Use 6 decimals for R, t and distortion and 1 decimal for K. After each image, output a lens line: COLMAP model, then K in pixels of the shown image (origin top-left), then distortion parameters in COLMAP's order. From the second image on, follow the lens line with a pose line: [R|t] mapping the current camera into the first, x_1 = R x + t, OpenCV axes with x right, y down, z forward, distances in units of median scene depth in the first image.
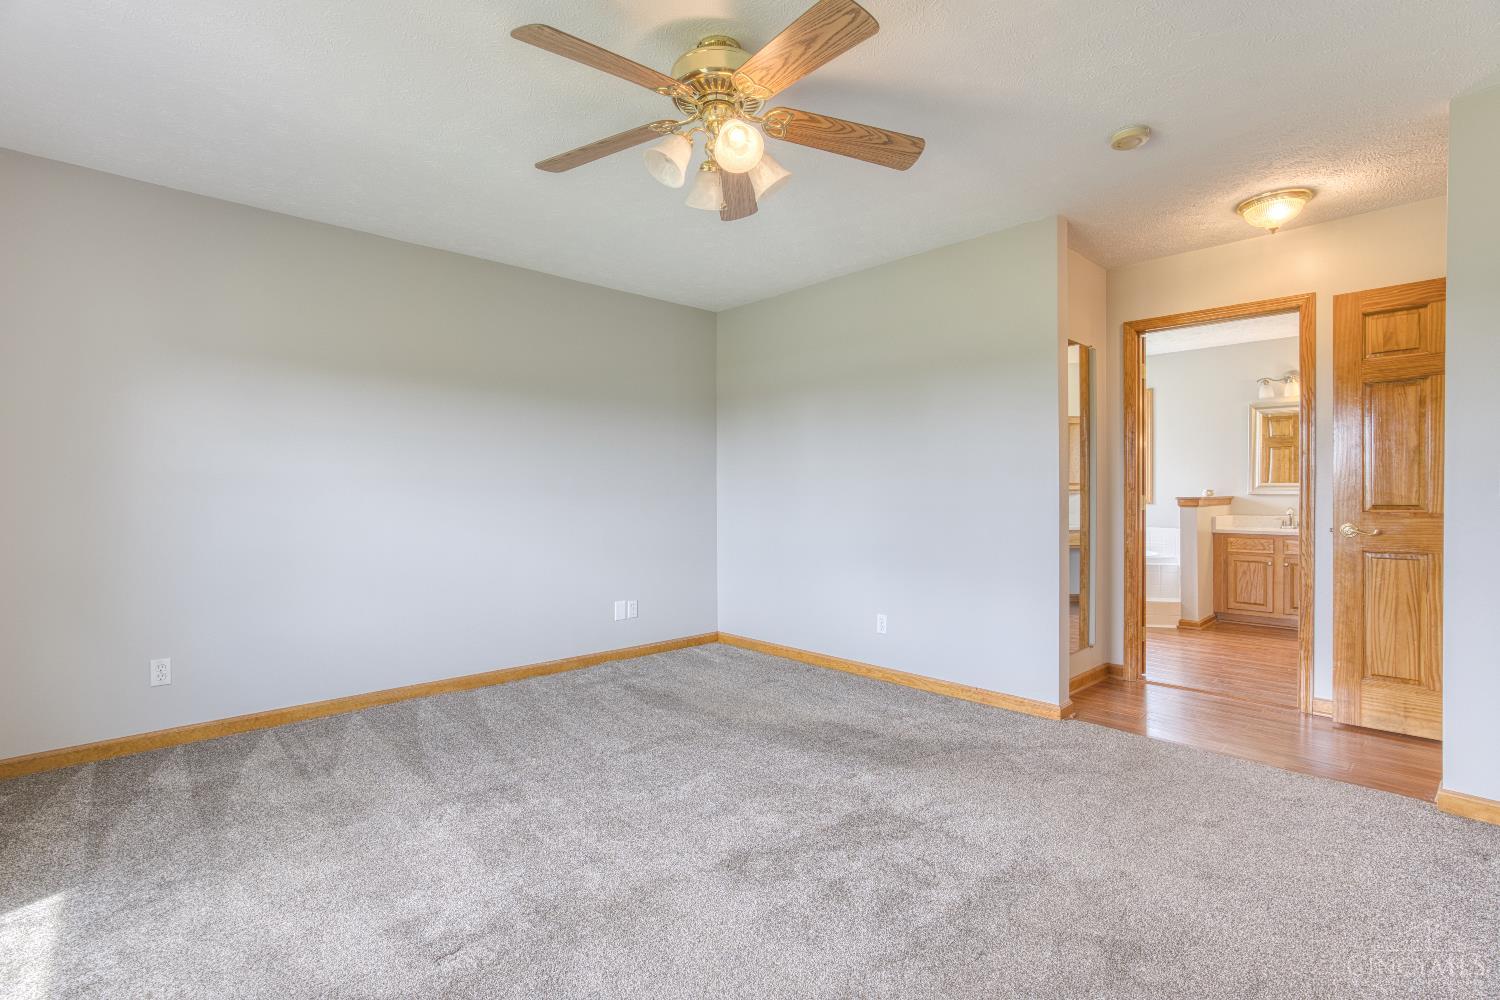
lens RADIAL K [[685.9, 0, 760.8], [0, 685.9, 500.0], [0, 0, 1]] dist [-0.000678, -0.000038]
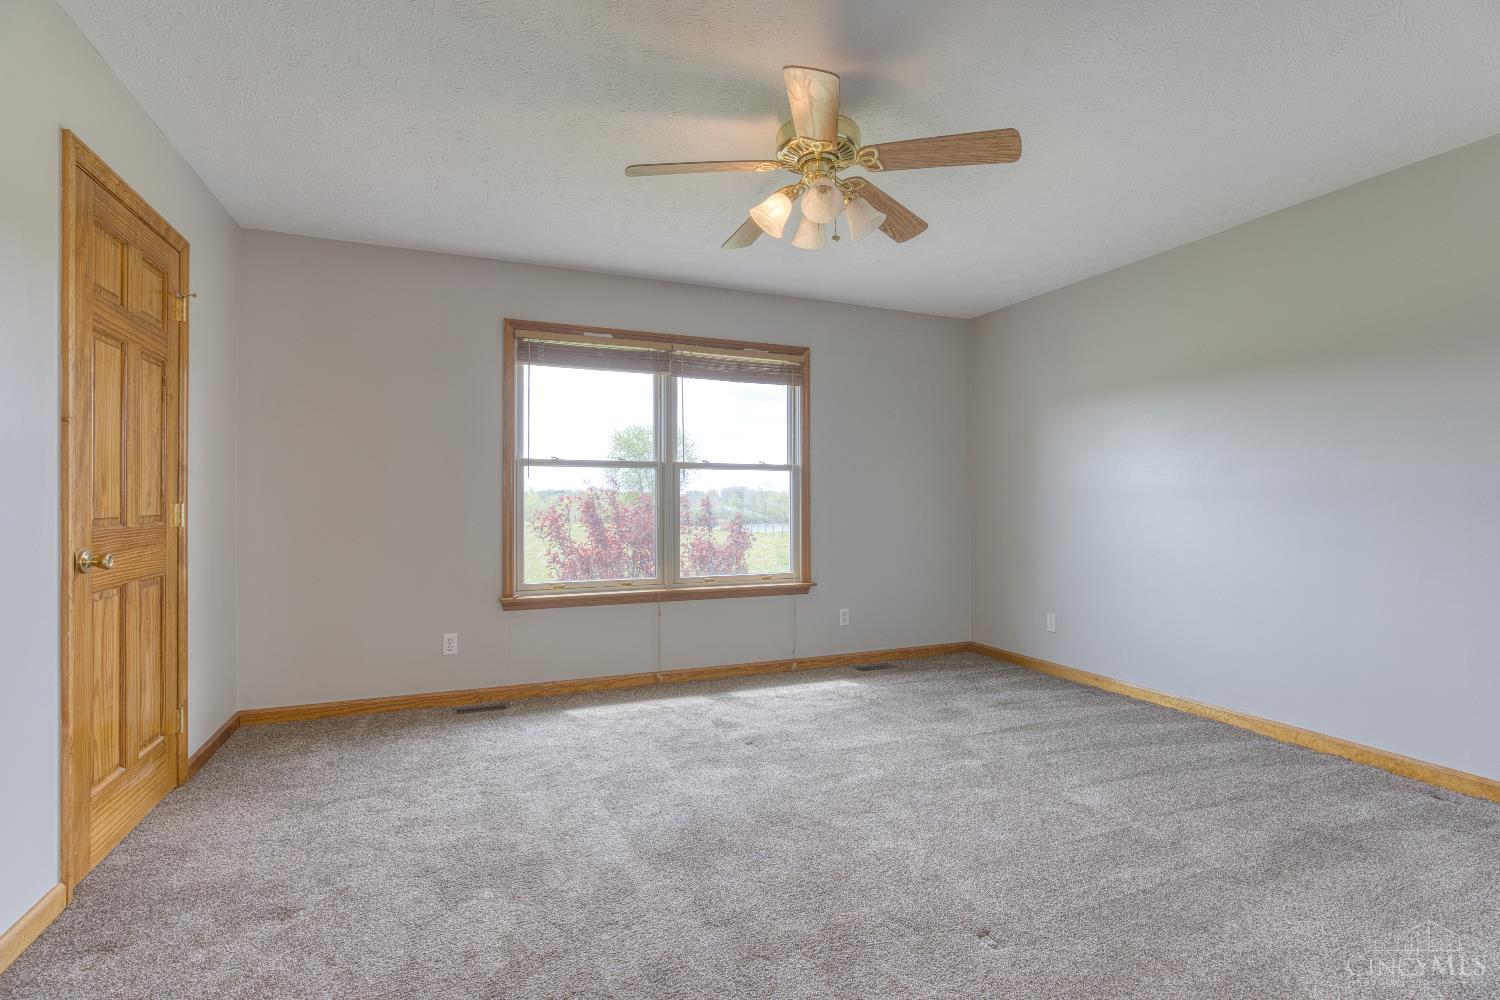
lens RADIAL K [[685.9, 0, 760.8], [0, 685.9, 500.0], [0, 0, 1]] dist [-0.000678, -0.000038]
pose [[-0.329137, 0.001004, -0.944282, 0.798631], [-0.004473, 0.999987, 0.002623, -0.019737], [0.944272, 0.005087, -0.329128, 0.959648]]
